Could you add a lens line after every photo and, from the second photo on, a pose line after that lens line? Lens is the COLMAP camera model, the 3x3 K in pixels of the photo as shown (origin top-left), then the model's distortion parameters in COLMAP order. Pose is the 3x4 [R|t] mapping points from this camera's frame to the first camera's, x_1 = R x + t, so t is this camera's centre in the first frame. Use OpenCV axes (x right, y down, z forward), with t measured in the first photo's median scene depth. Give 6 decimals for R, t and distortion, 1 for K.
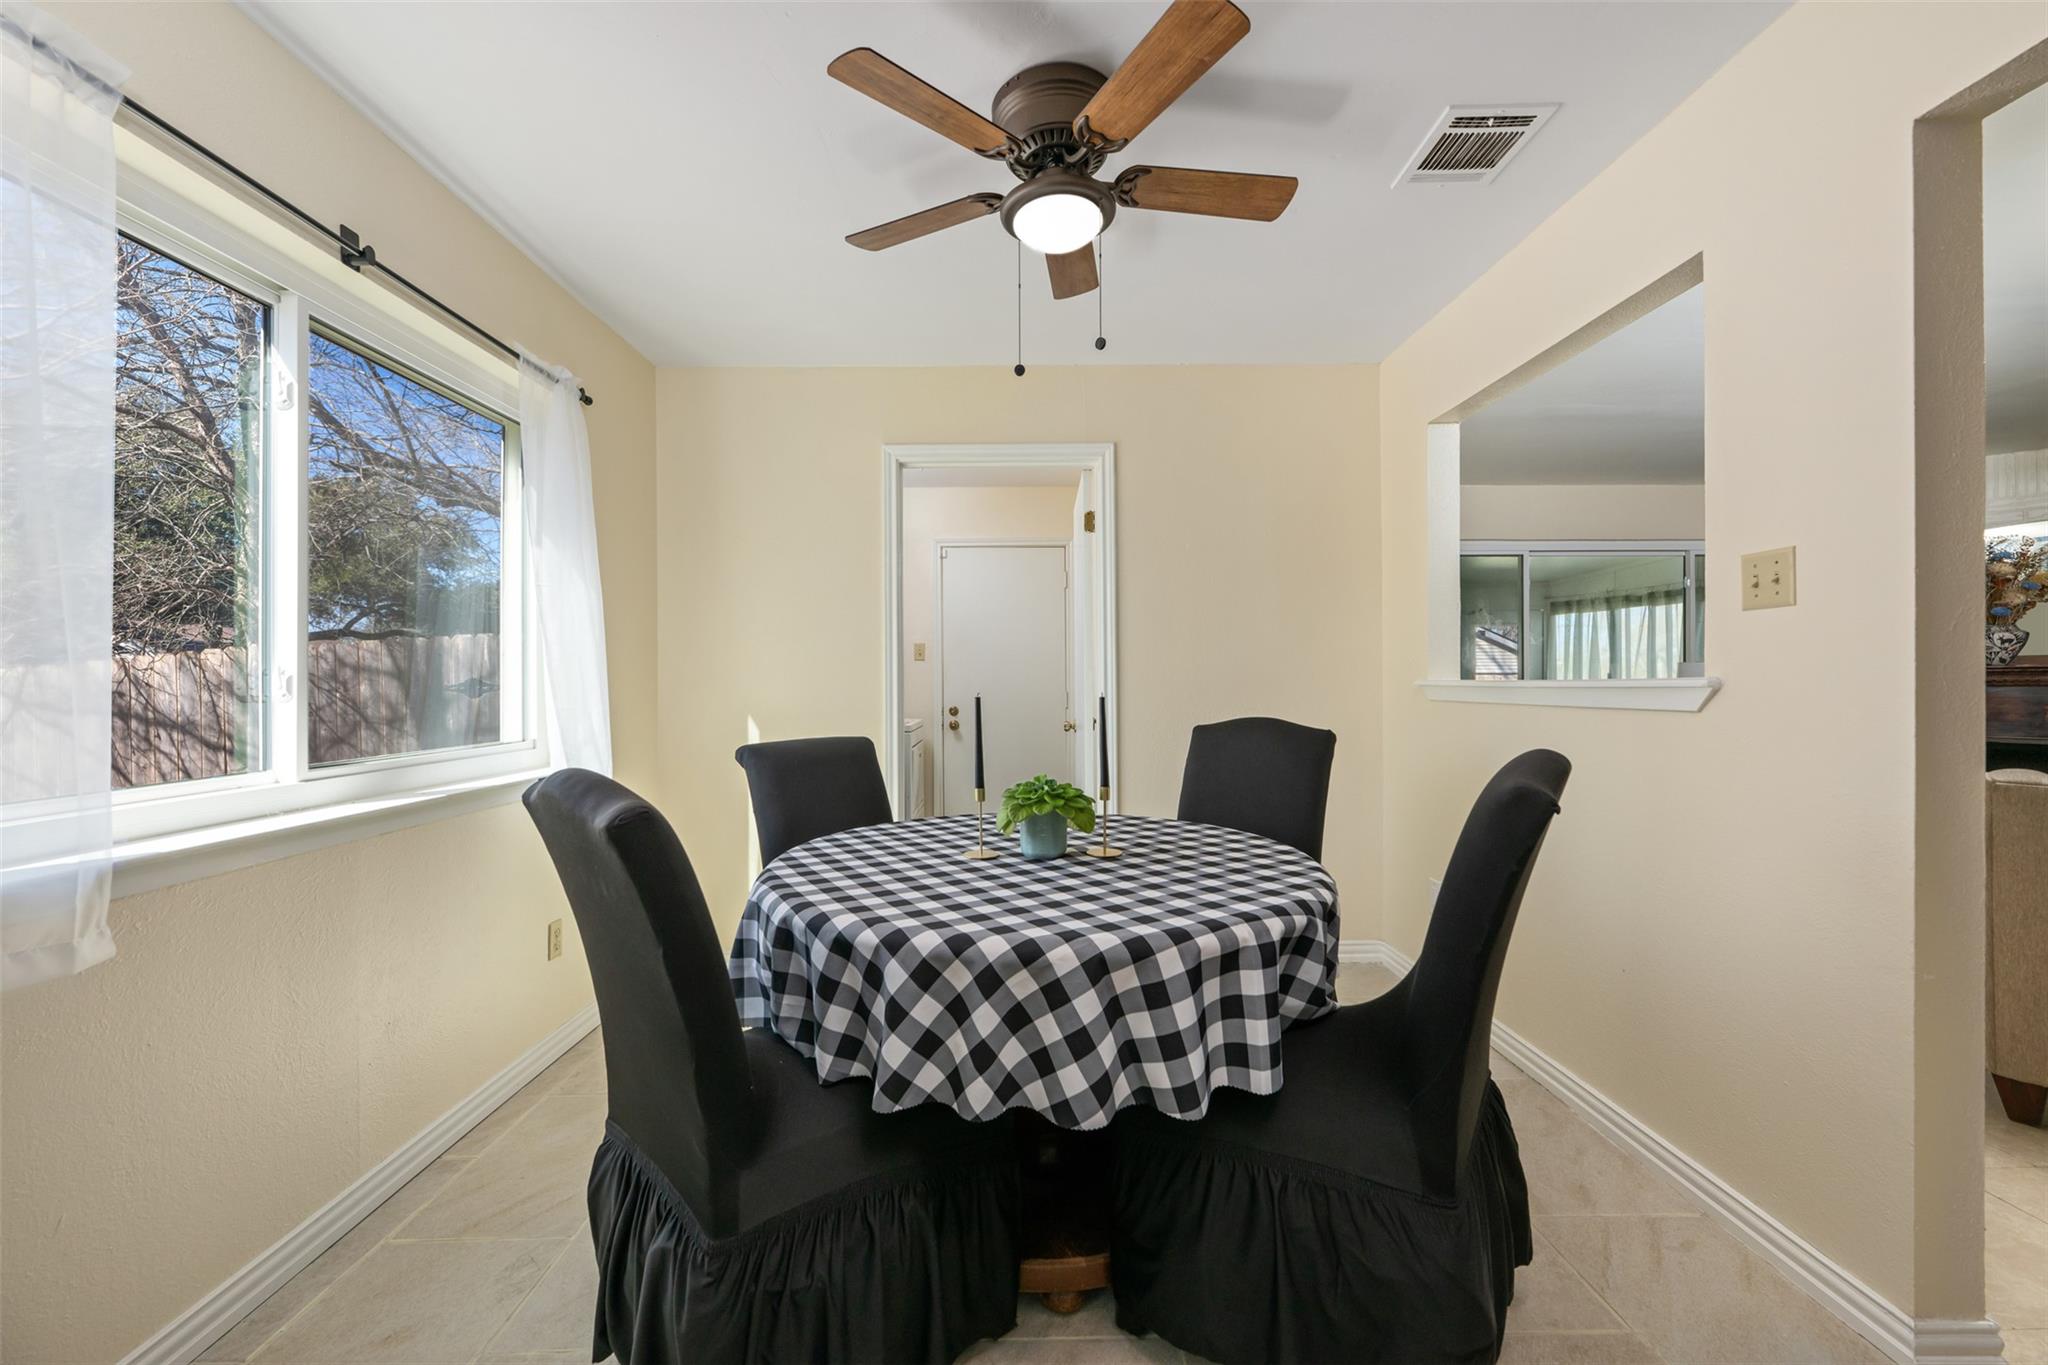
lens RADIAL K [[822.6, 0, 1018.4], [0, 822.6, 681.1], [0, 0, 1]] dist [-0.003233, 0.000289]
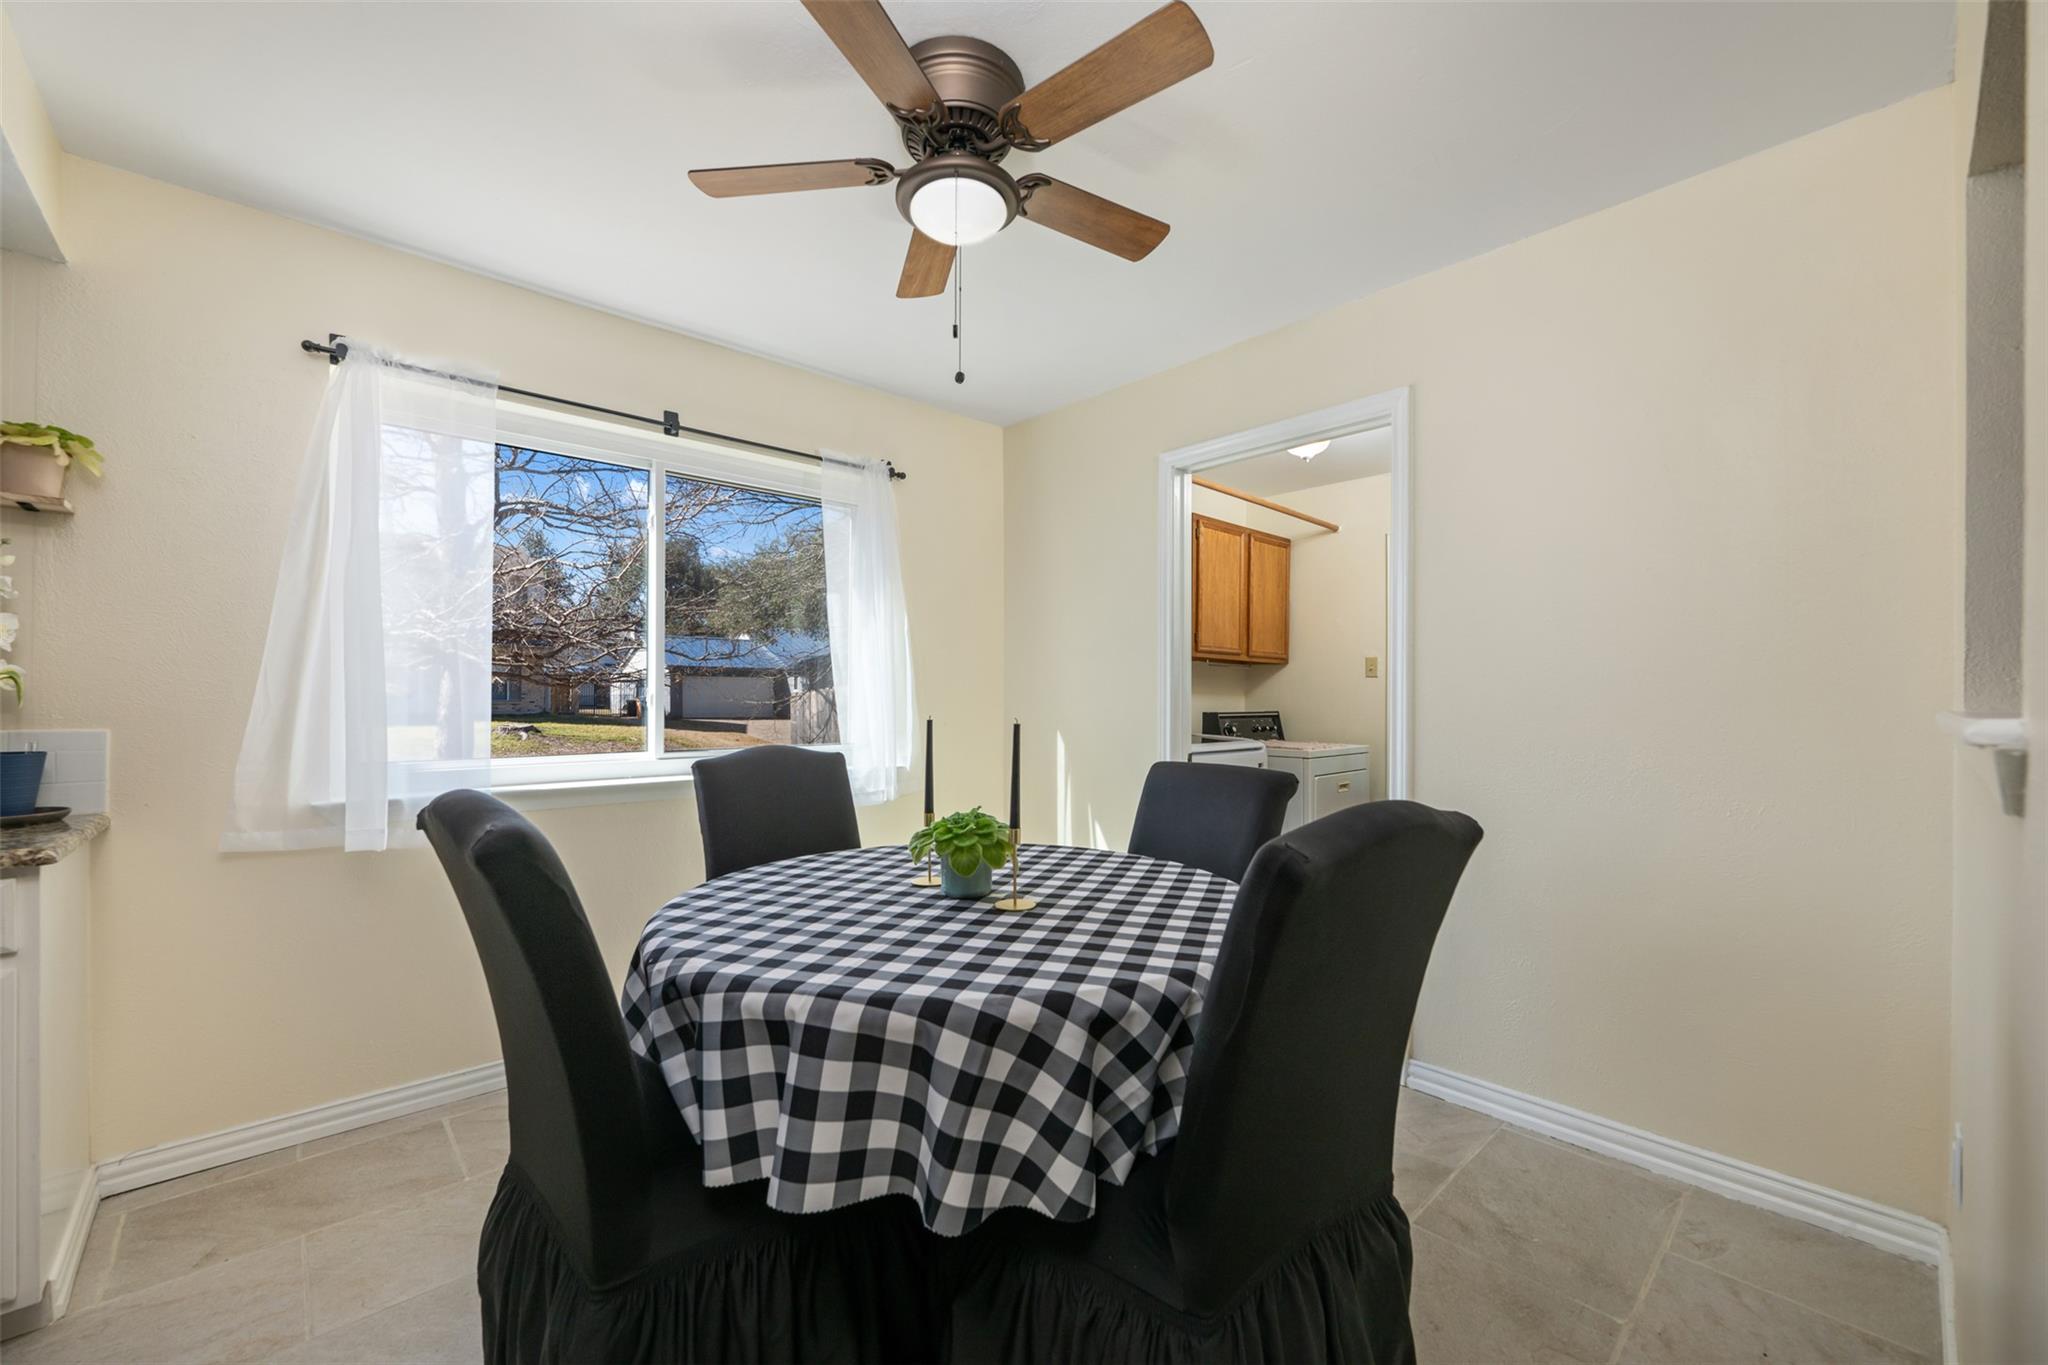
lens RADIAL K [[822.6, 0, 1037.7], [0, 822.6, 704.0], [0, 0, 1]] dist [-0.003233, 0.000289]
pose [[0.667474, 0.012174, -0.744534, 0.446591], [-0.011493, 0.999916, 0.006046, -0.004062], [0.744544, 0.004522, 0.667558, 0.260526]]
